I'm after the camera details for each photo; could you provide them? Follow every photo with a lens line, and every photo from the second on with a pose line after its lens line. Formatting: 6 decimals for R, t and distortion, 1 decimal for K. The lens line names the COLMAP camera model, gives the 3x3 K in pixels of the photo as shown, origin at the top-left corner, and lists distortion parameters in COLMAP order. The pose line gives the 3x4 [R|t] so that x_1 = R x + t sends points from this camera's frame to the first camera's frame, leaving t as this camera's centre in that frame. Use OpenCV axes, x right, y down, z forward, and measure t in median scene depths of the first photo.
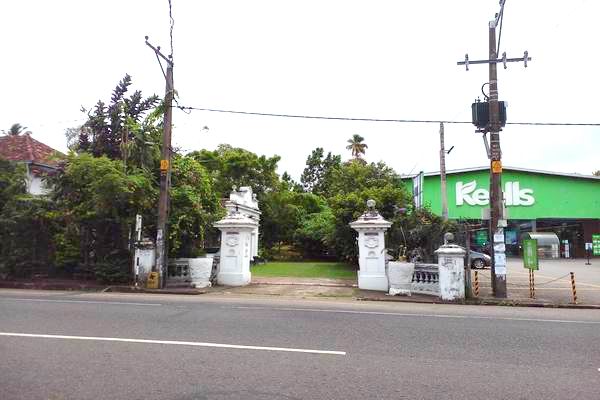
lens RADIAL K [[462.5, 0, 300.1], [0, 462.5, 212.4], [0, 0, 1]] dist [-0.000439, -0.003360]
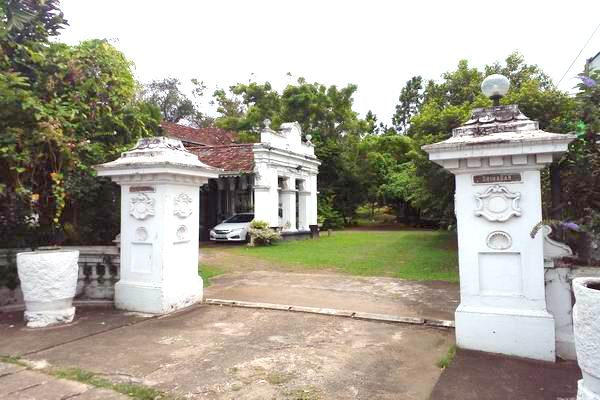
lens RADIAL K [[462.5, 0, 300.1], [0, 462.5, 212.4], [0, 0, 1]] dist [-0.000439, -0.003360]
pose [[0.971621, -0.017383, -0.235905, 0.048757], [0.037096, 0.996154, 0.079383, 0.020087], [0.233618, -0.085881, 0.968528, 0.330442]]
